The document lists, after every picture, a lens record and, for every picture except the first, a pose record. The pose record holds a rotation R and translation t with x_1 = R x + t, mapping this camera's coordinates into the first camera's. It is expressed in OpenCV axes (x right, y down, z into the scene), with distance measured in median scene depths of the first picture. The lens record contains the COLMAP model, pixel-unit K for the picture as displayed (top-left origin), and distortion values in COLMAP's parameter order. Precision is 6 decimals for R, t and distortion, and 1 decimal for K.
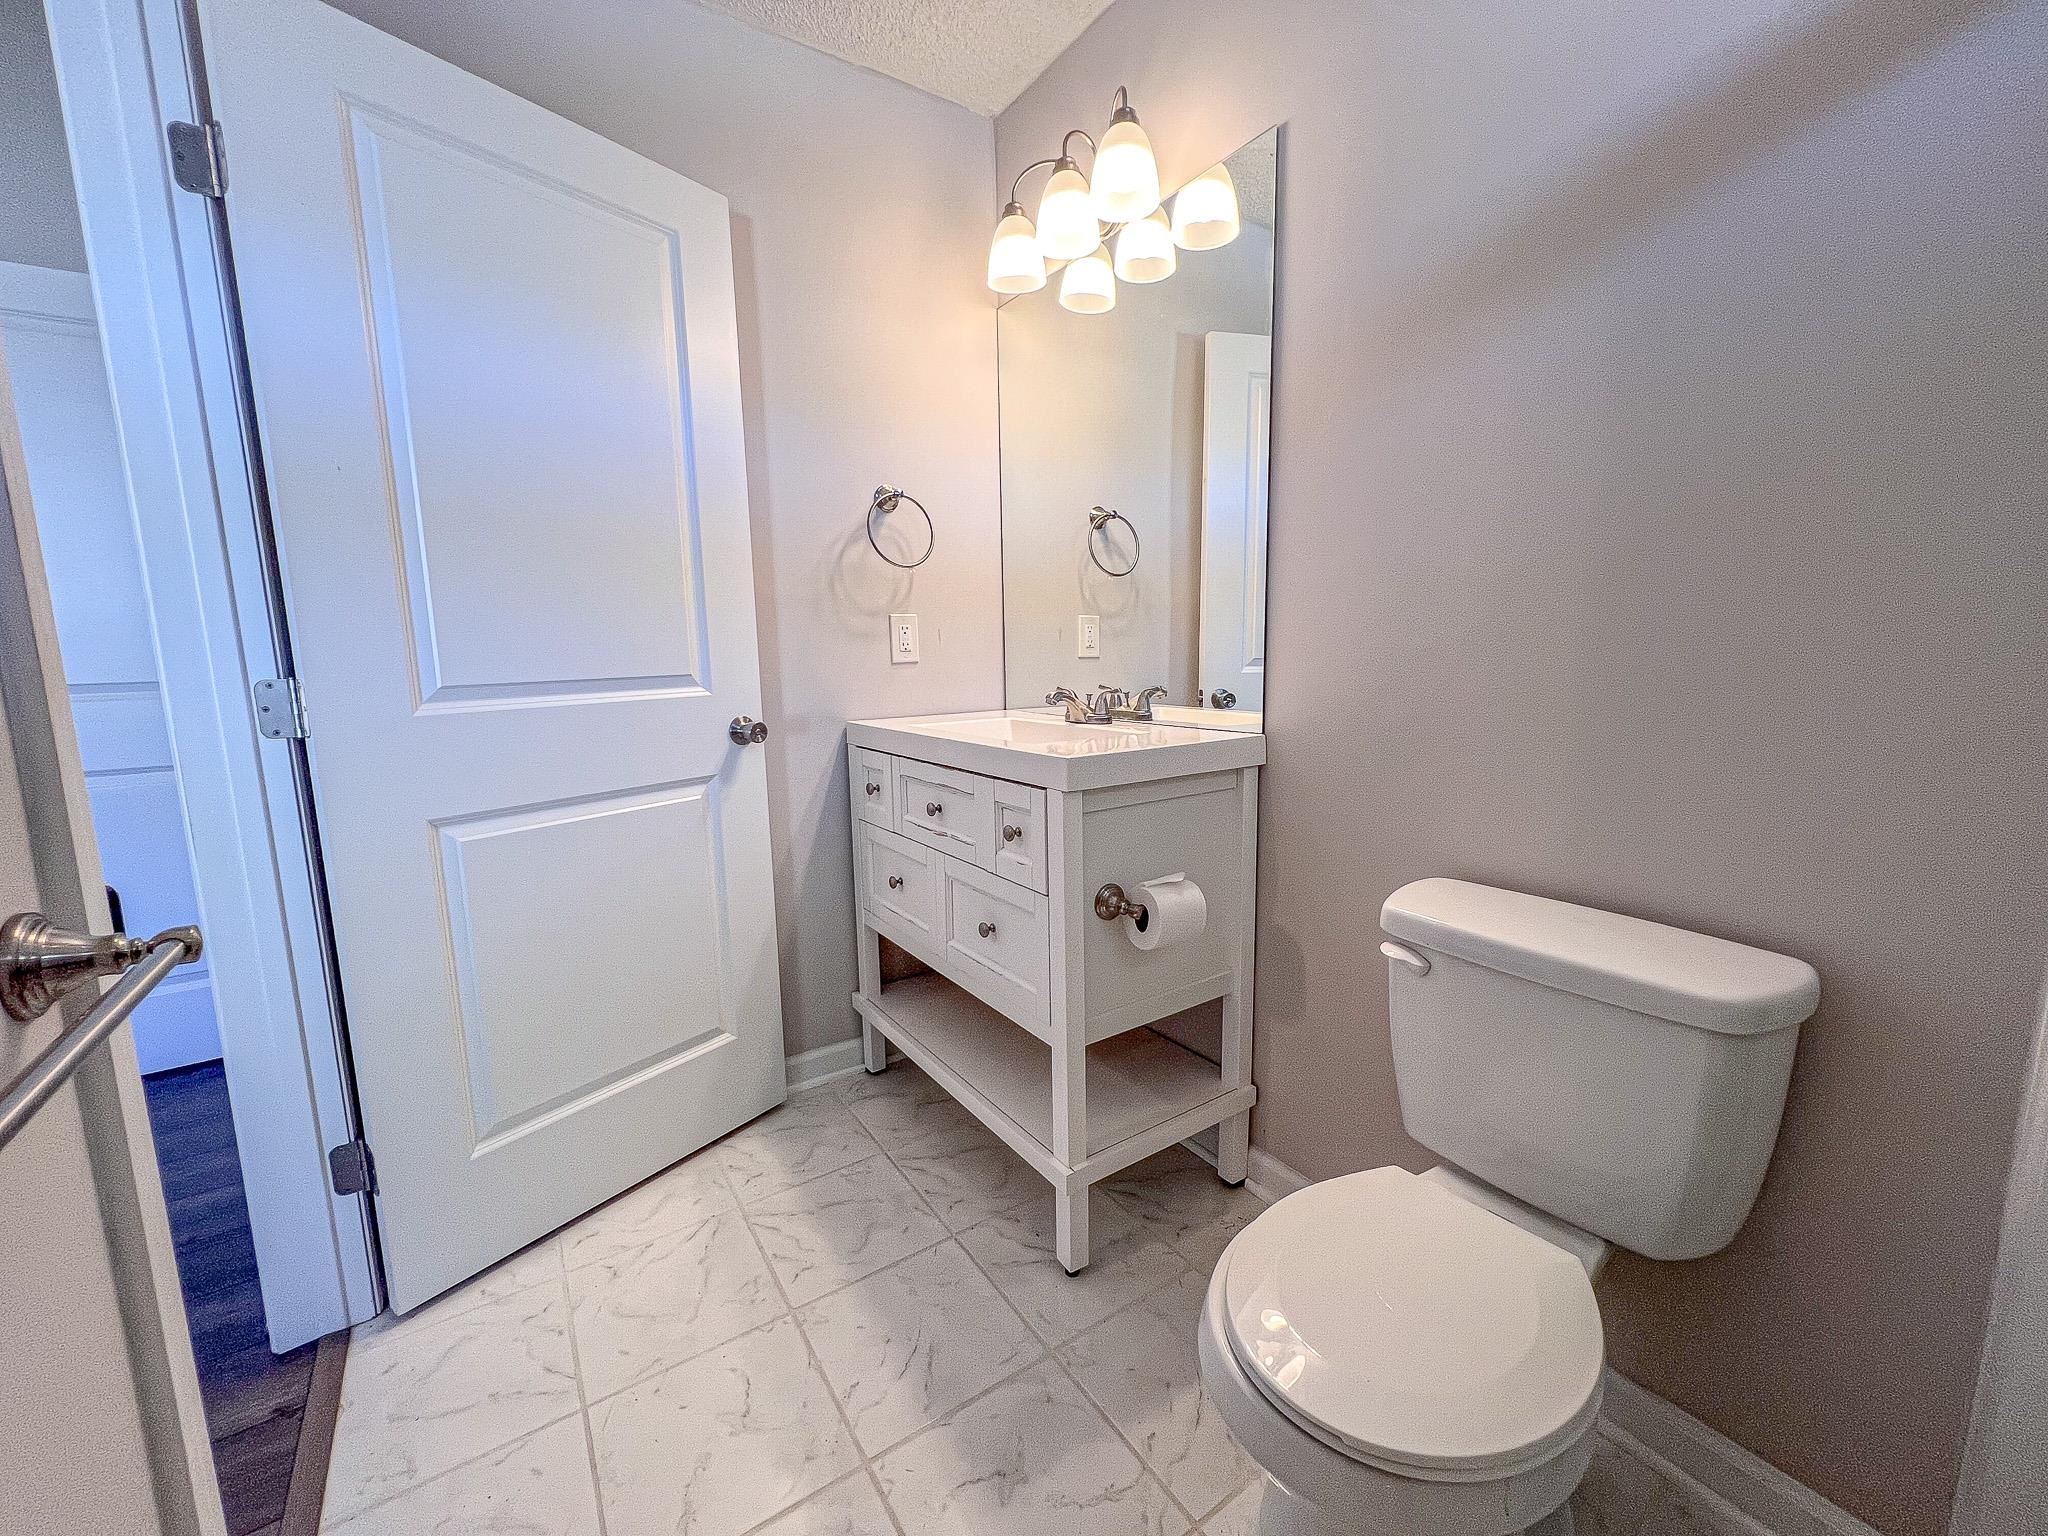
lens RADIAL K [[824.7, 0, 1018.0], [0, 824.7, 763.7], [0, 0, 1]] dist [-0.001979, 0.000218]
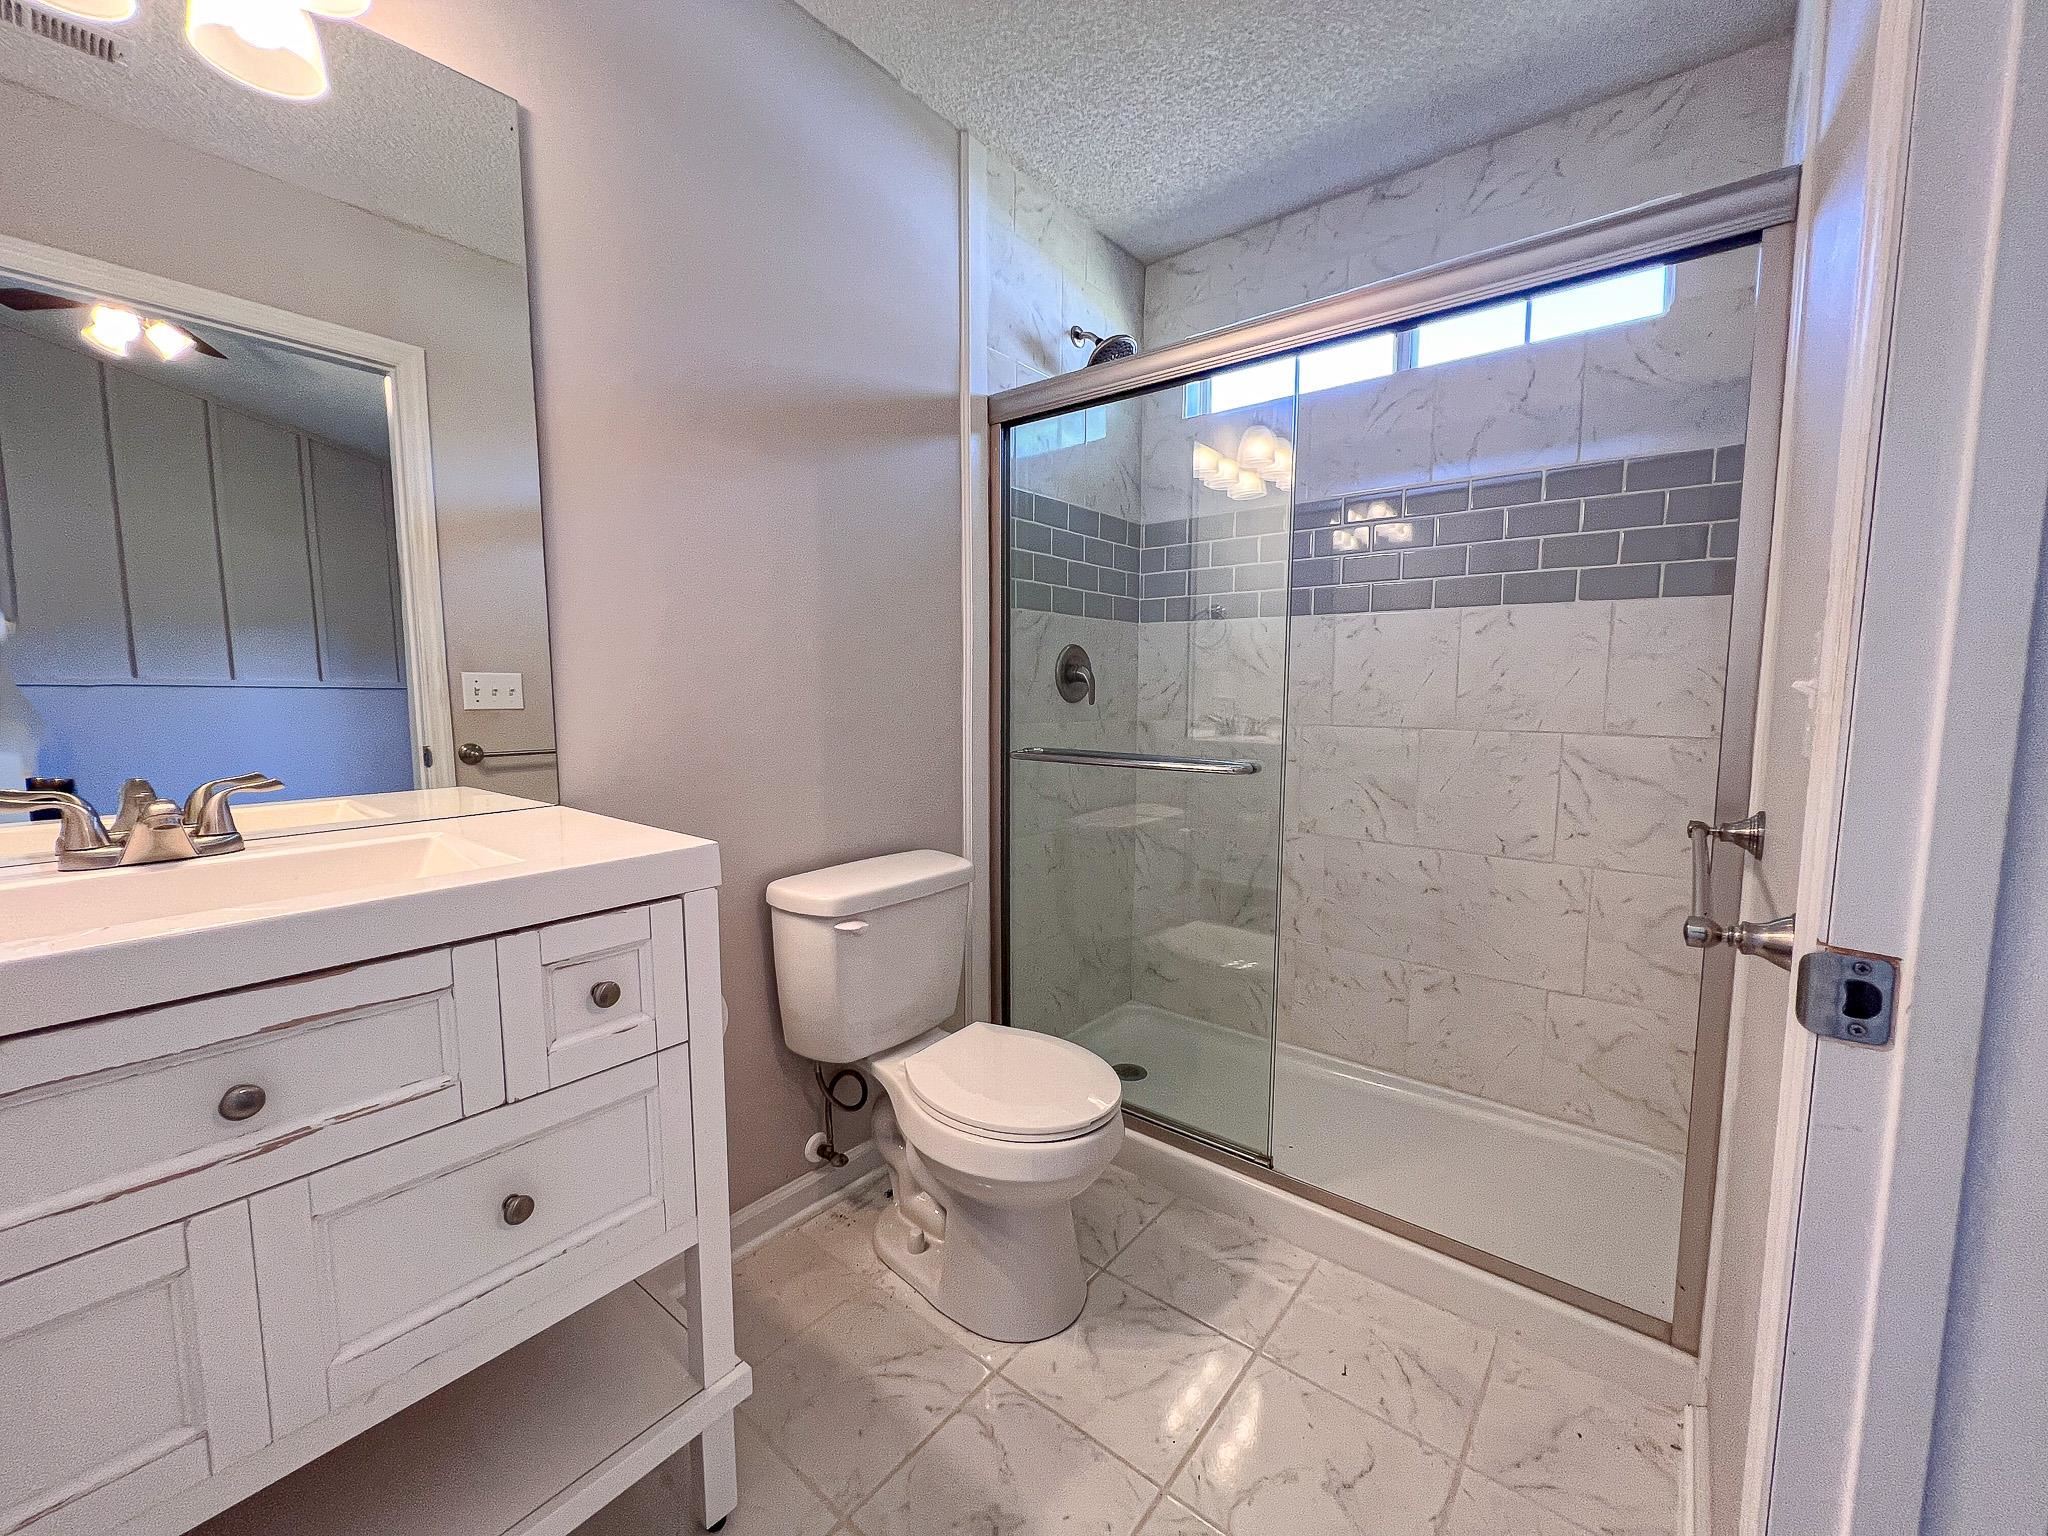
lens RADIAL K [[824.7, 0, 1018.0], [0, 824.7, 763.7], [0, 0, 1]] dist [-0.001979, 0.000218]
pose [[-0.291934, -0.074285, 0.953549, -0.714761], [0.143462, 0.982299, 0.120447, -0.125118], [-0.945618, 0.171960, -0.276110, 0.862942]]
